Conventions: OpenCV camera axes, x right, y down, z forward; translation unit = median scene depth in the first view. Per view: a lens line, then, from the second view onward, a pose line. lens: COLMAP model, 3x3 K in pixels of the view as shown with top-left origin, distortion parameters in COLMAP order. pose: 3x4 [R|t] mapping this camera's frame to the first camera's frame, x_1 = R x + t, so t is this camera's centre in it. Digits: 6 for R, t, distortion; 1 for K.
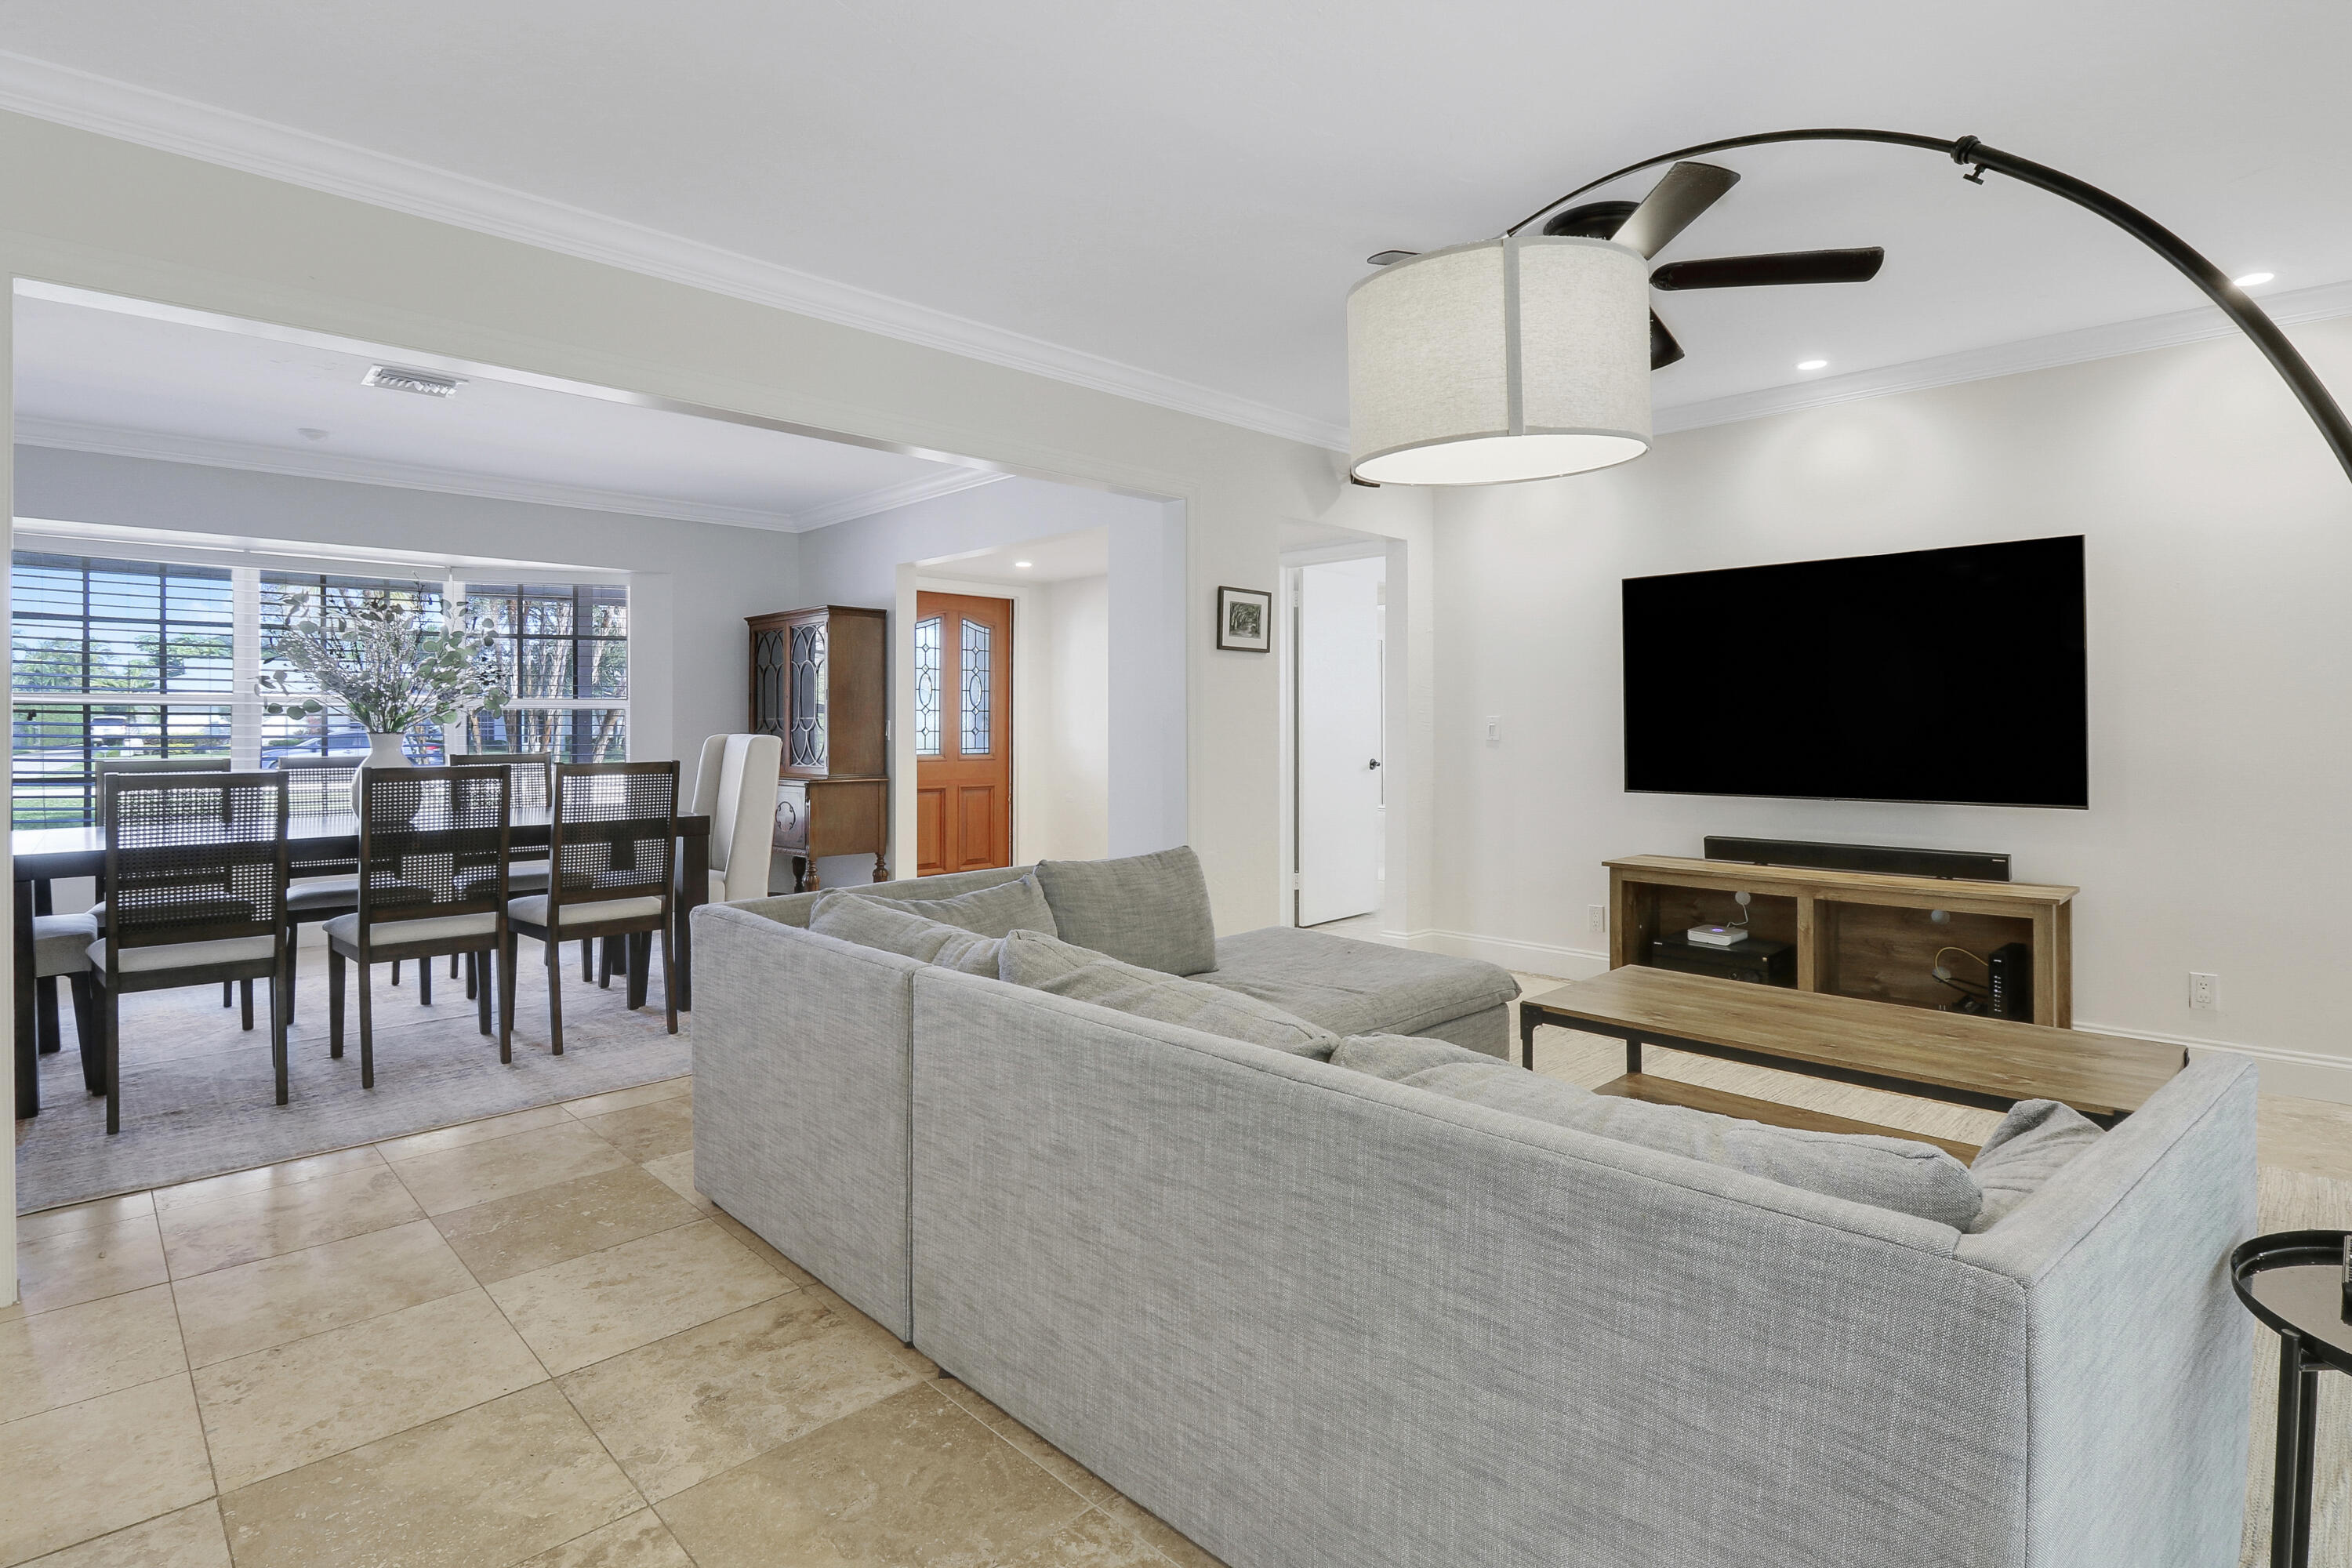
lens RADIAL K [[1154.9, 0, 1158.2], [0, 1154.9, 738.4], [0, 0, 1]] dist [0.010106, -0.020489]
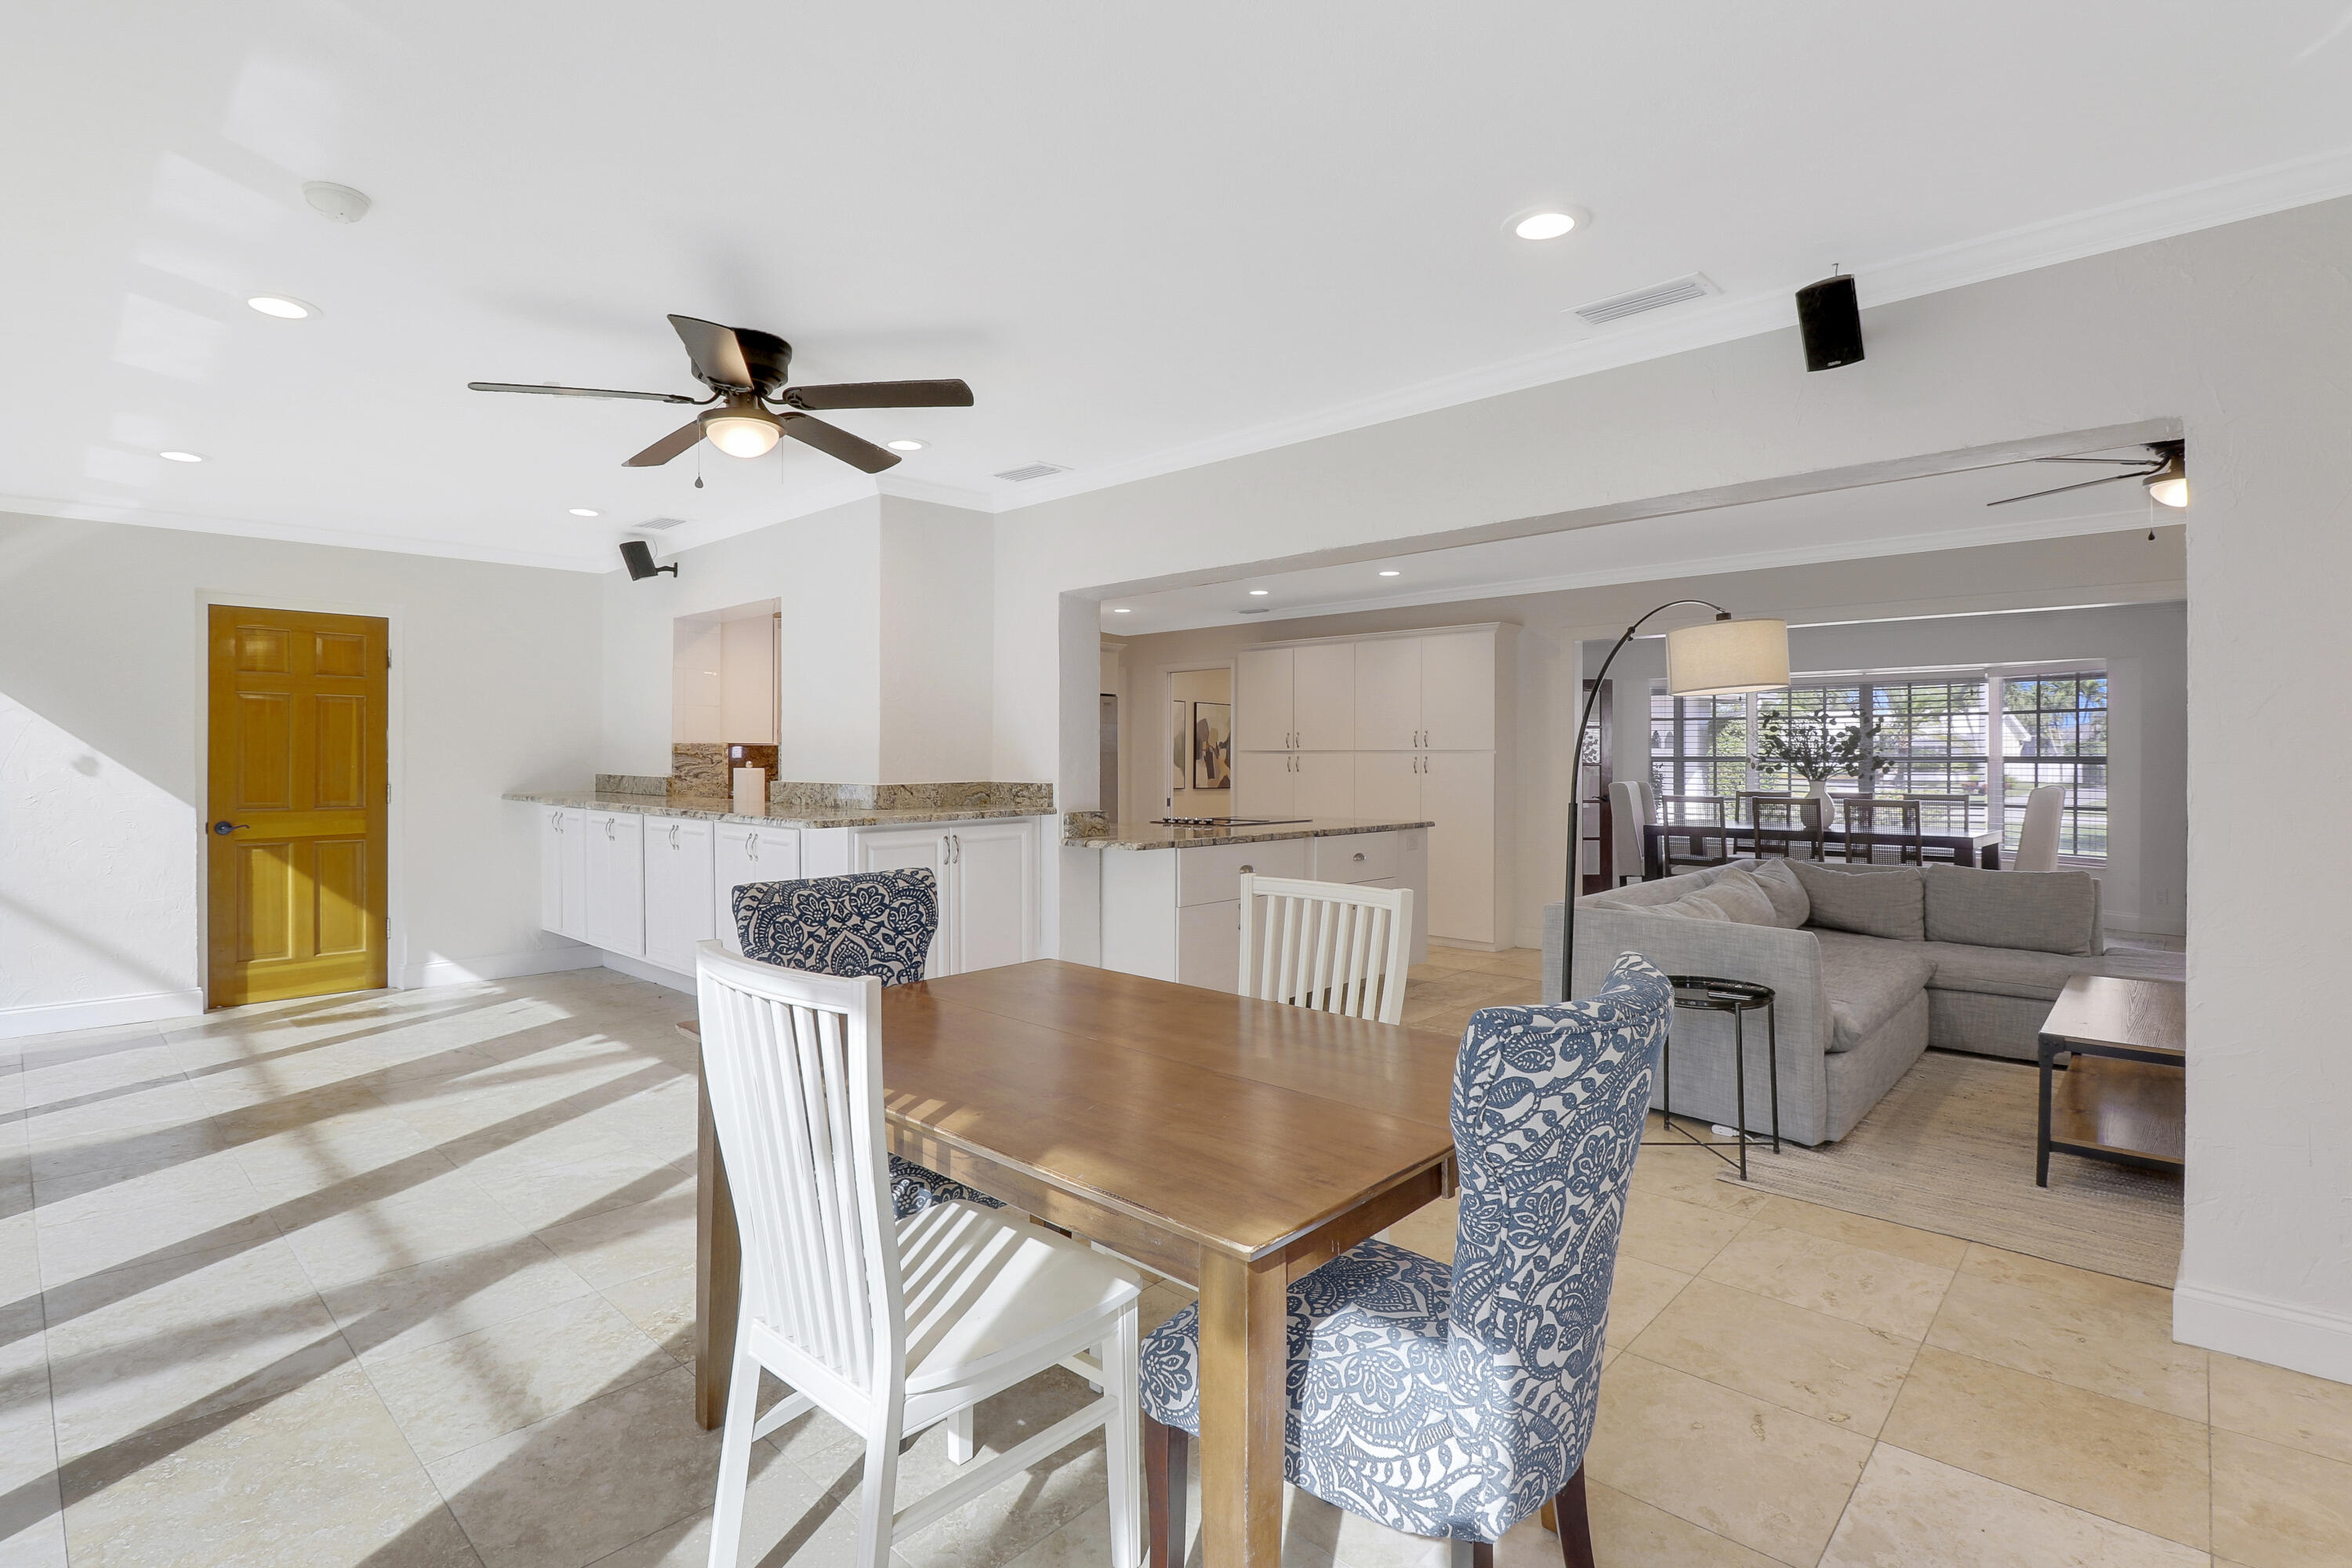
lens RADIAL K [[1108.3, 0, 1165.8], [0, 1108.3, 764.8], [0, 0, 1]] dist [0.002379, -0.012070]
pose [[0.048752, 0.006317, -0.998791, 1.286389], [-0.011409, 0.999918, 0.005767, -0.035352], [0.998746, 0.011114, 0.048820, -0.204207]]
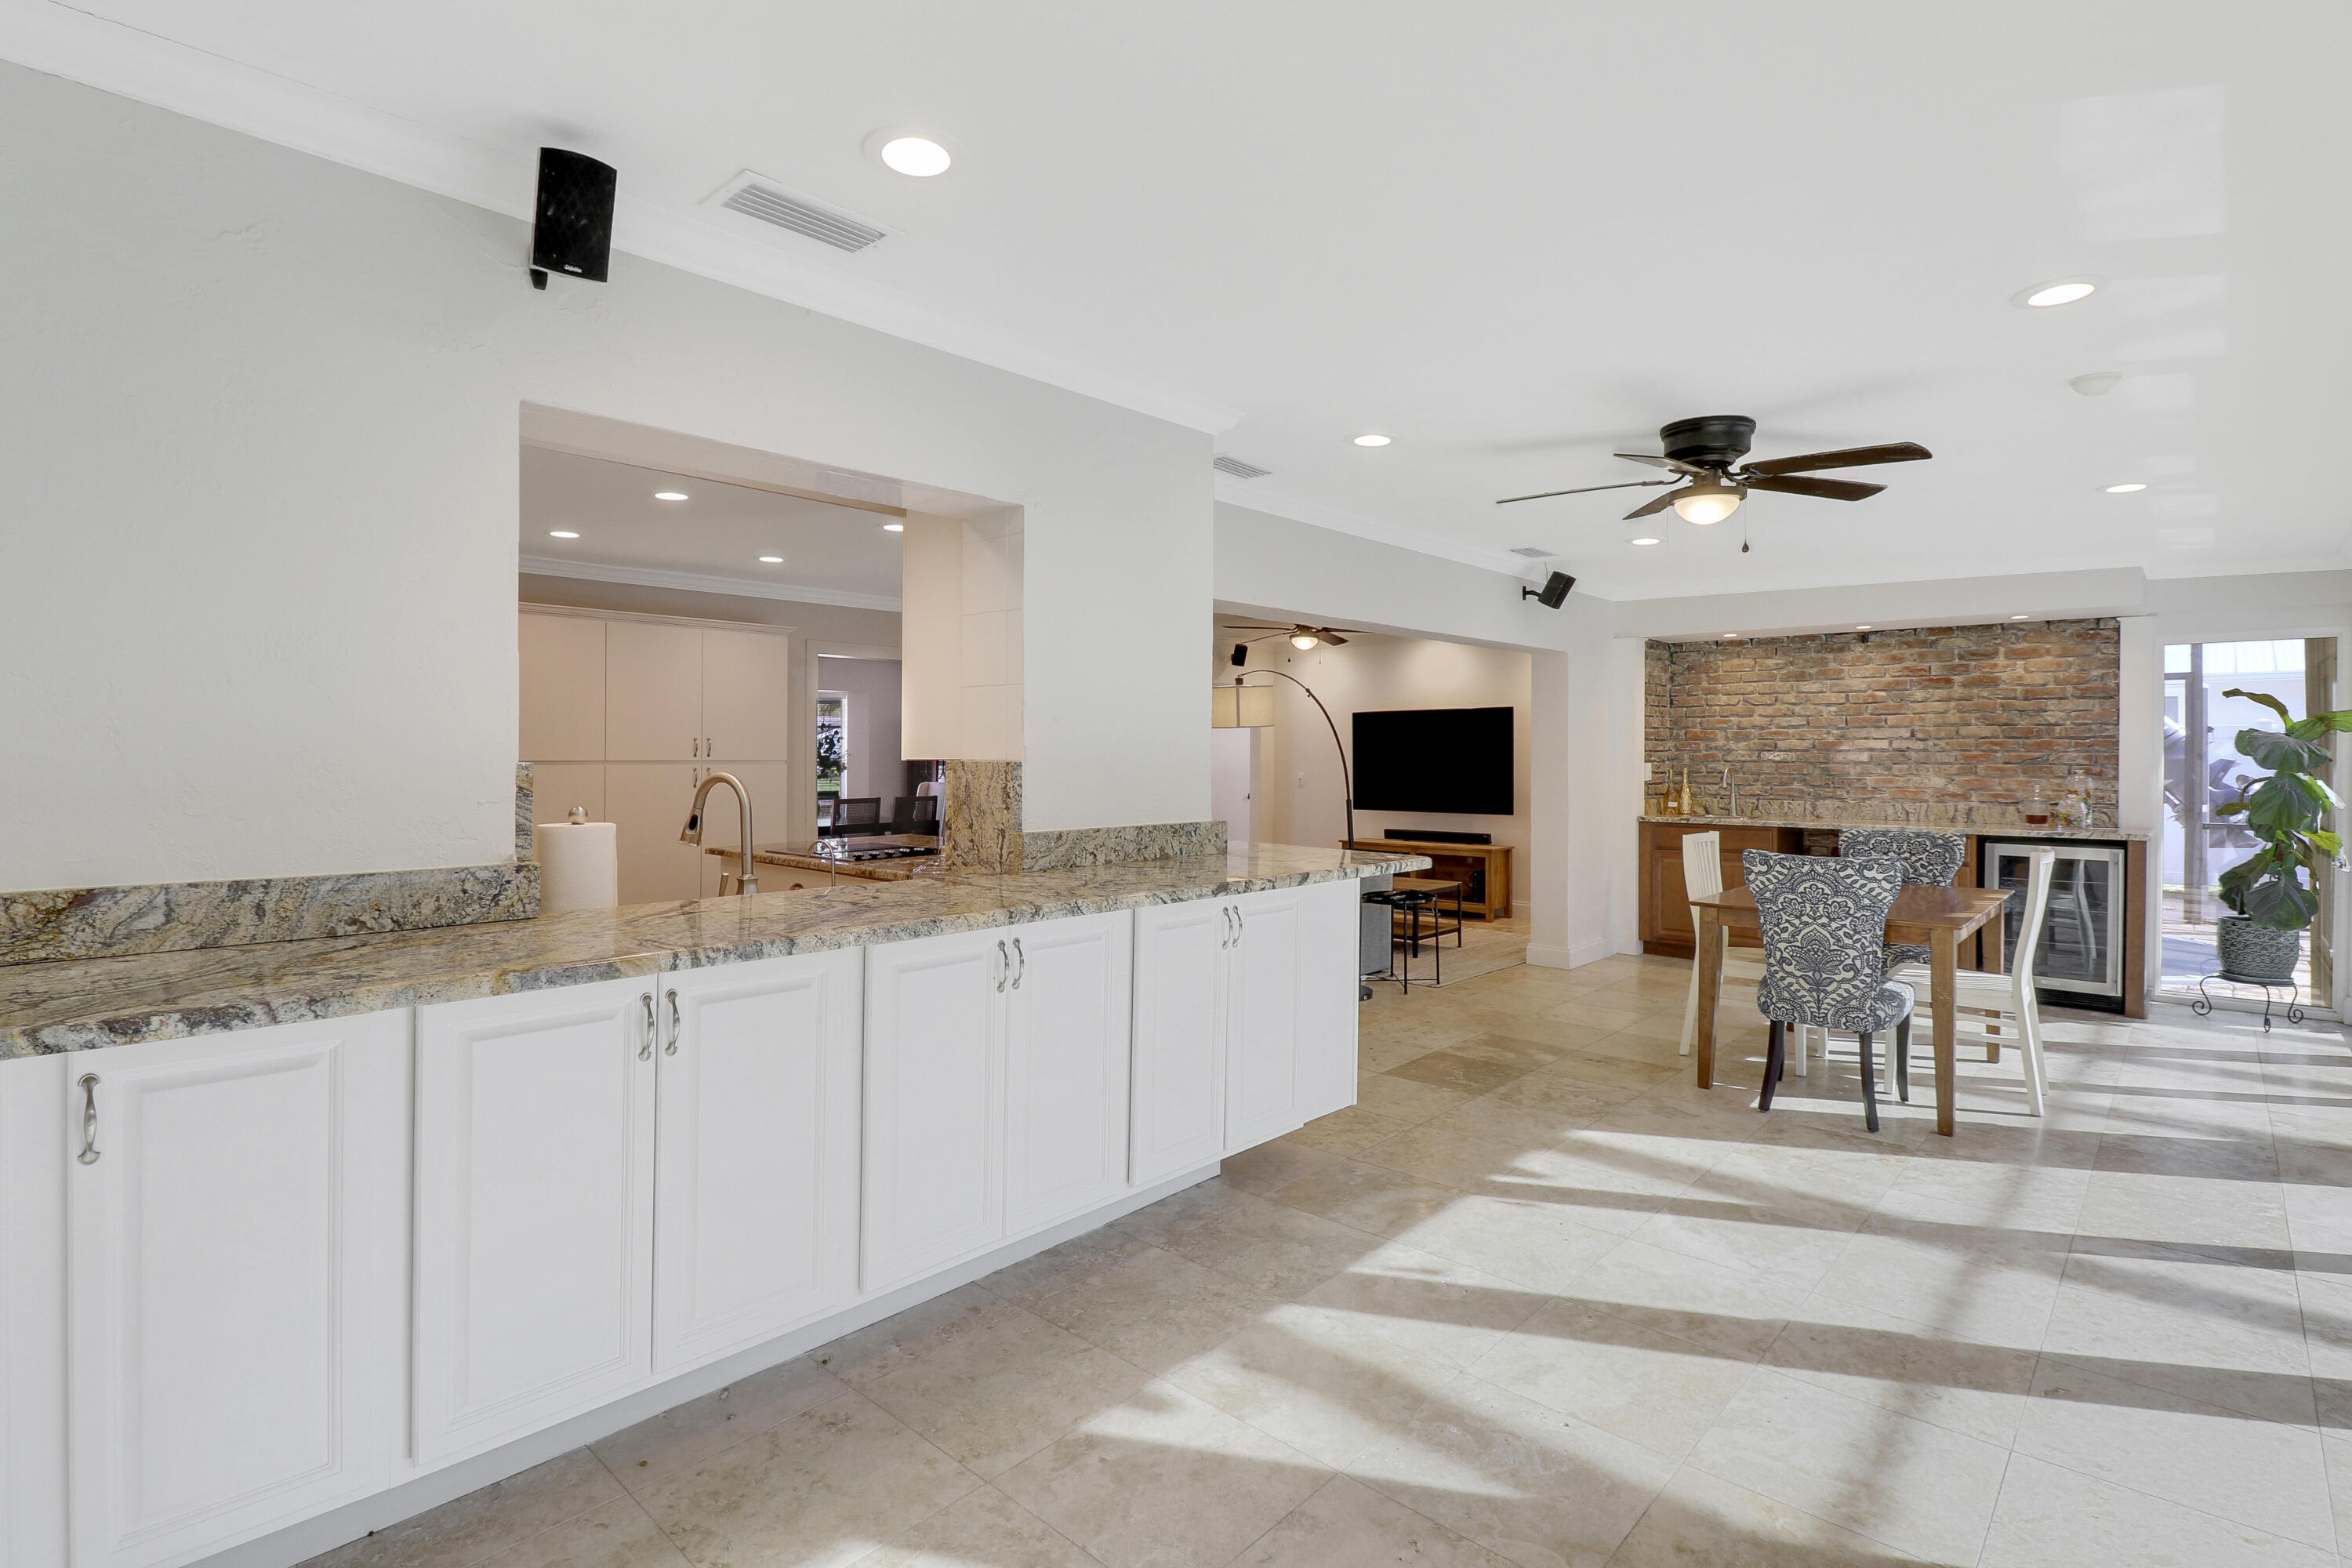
lens RADIAL K [[1111.8, 0, 1160.1], [0, 1111.8, 762.3], [0, 0, 1]] dist [-0.000570, -0.014338]
pose [[0.999127, 0.000153, 0.041787, -0.068331], [-0.000039, 0.999996, -0.002729, -0.048352], [-0.041787, 0.002725, 0.999123, -1.419106]]
